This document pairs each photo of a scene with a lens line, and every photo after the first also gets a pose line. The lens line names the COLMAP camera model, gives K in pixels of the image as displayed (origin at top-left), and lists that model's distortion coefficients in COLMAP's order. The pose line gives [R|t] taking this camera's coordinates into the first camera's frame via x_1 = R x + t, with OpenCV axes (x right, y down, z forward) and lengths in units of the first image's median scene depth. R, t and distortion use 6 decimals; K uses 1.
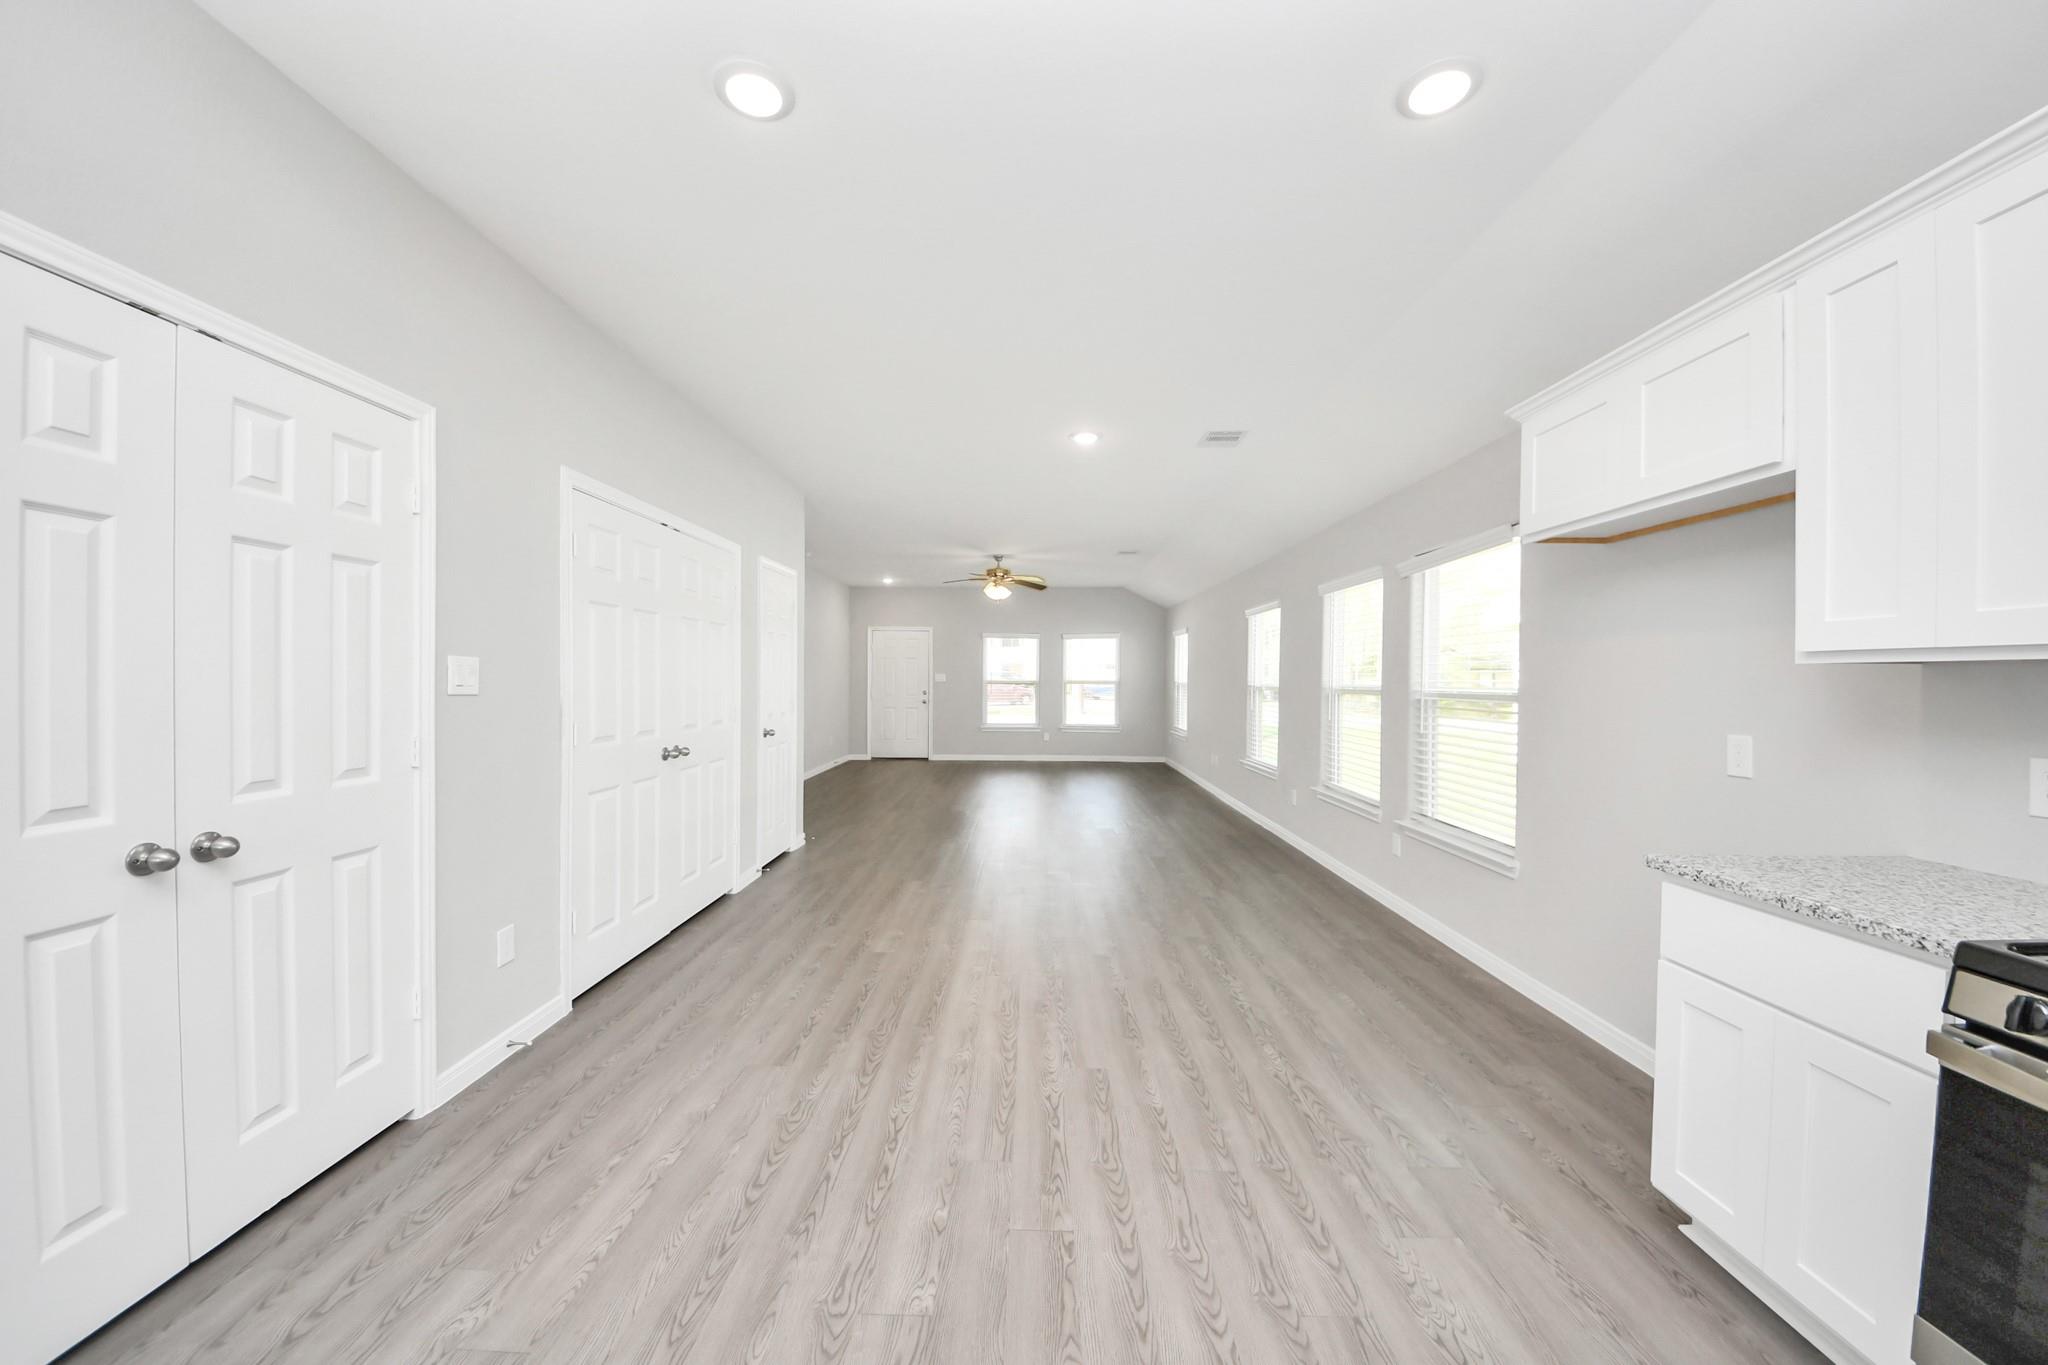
lens RADIAL K [[726.9, 0, 1013.0], [0, 726.9, 674.5], [0, 0, 1]] dist [0.015183, -0.000048]
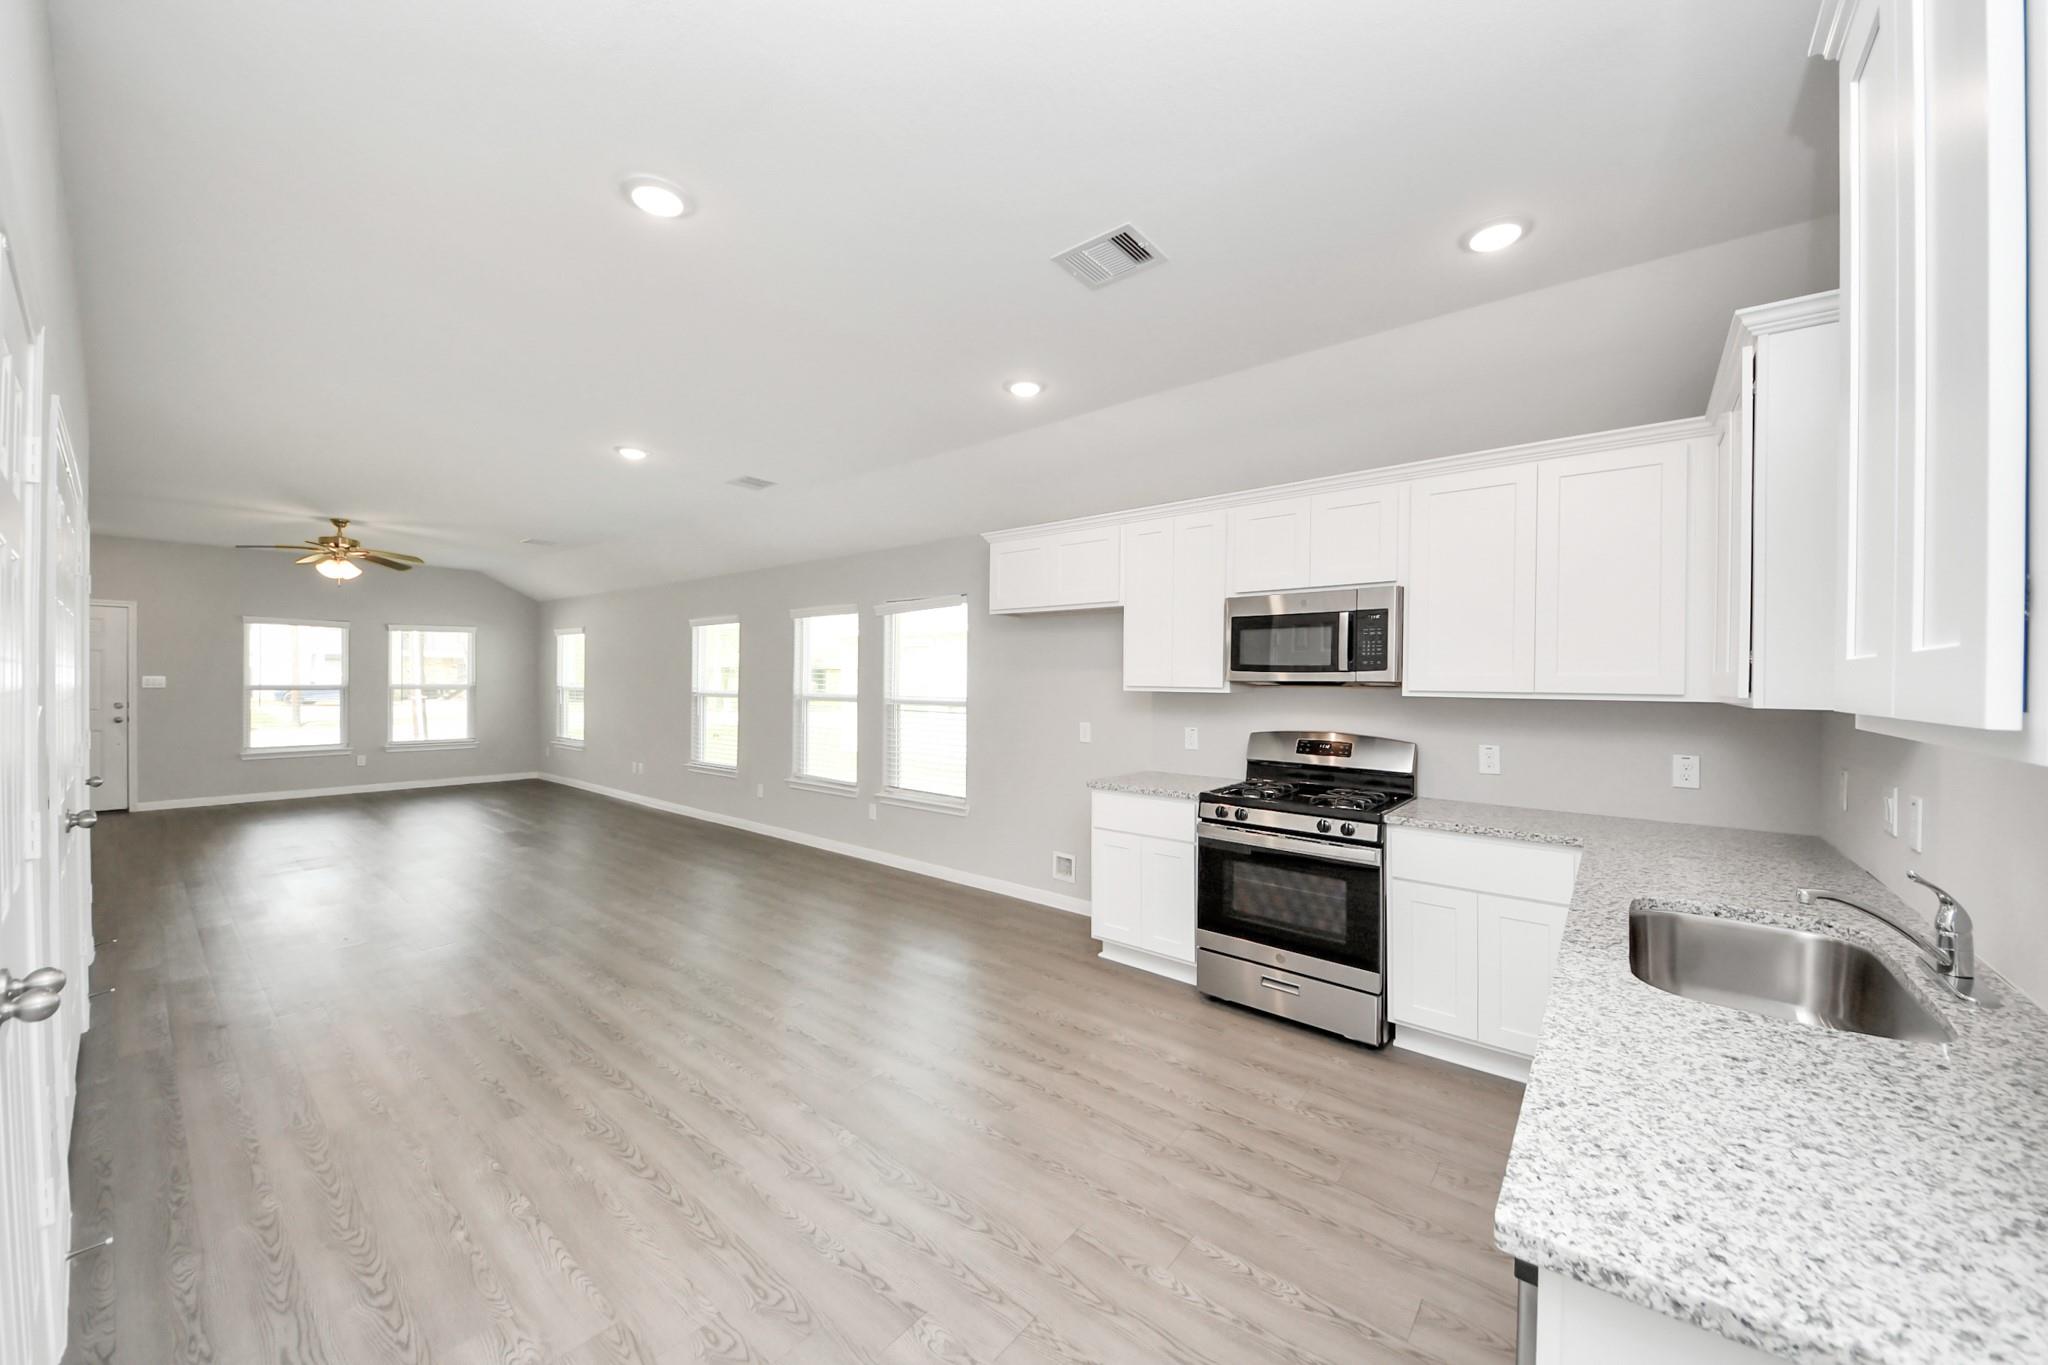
lens RADIAL K [[753.1, 0, 1024.0], [0, 753.1, 682.5], [0, 0, 1]] dist [0.010306, -0.000237]
pose [[0.614148, -0.002633, 0.789186, -0.375814], [-0.009402, 0.999899, 0.010652, -0.021750], [-0.789135, -0.013962, 0.614062, -0.059859]]
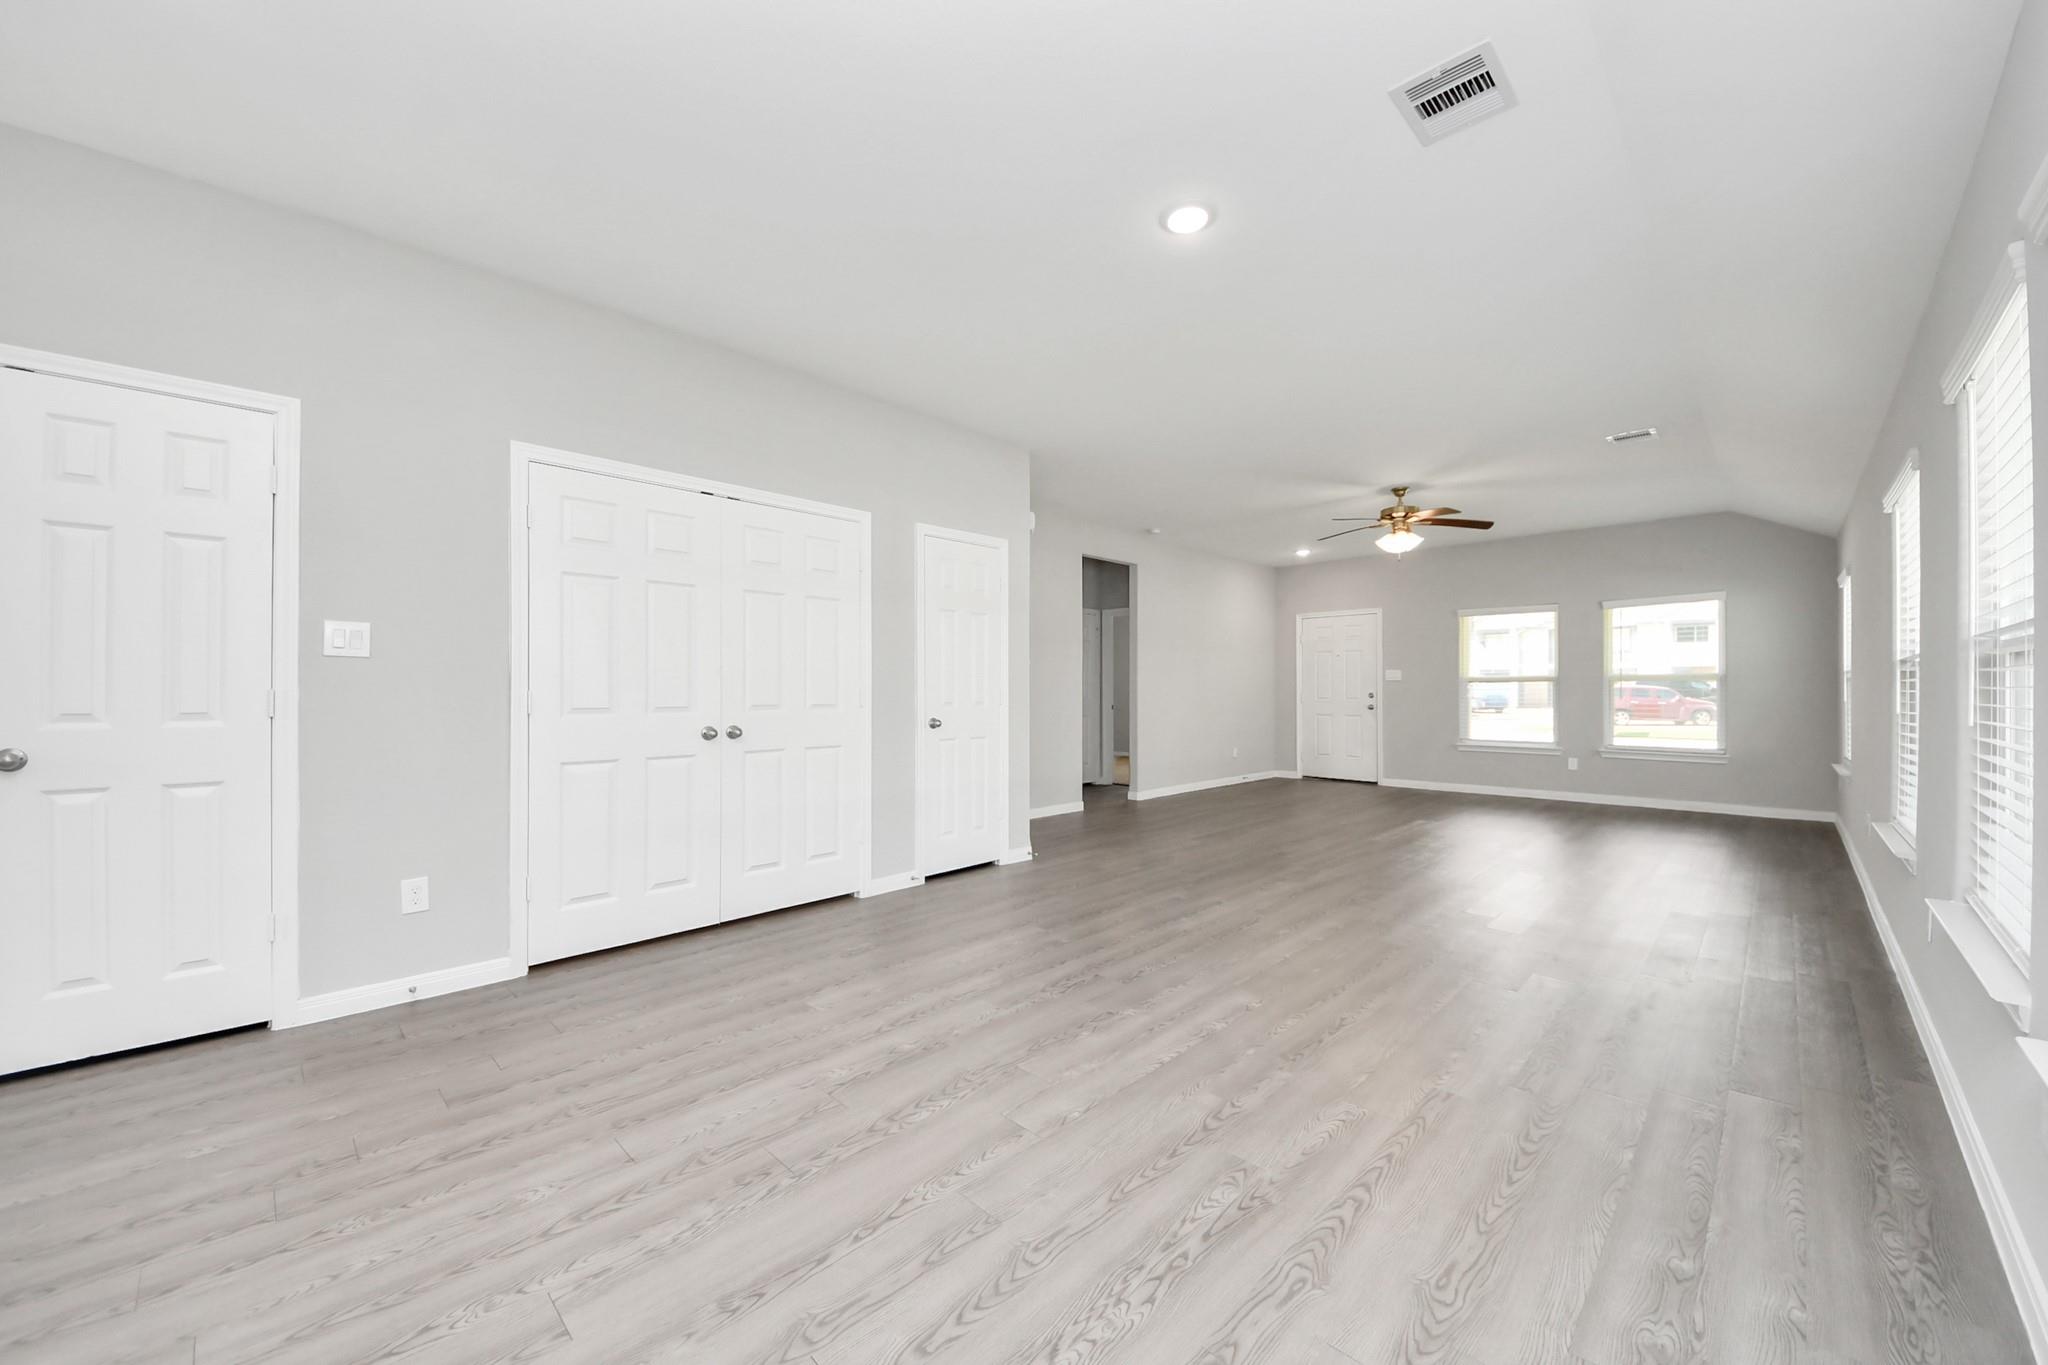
lens RADIAL K [[753.1, 0, 1024.0], [0, 753.1, 682.5], [0, 0, 1]] dist [0.010306, -0.000237]
pose [[0.722780, -0.019399, -0.690806, 0.390685], [0.011508, 0.999805, -0.016036, 0.049094], [0.690982, 0.003641, 0.722862, 0.447878]]
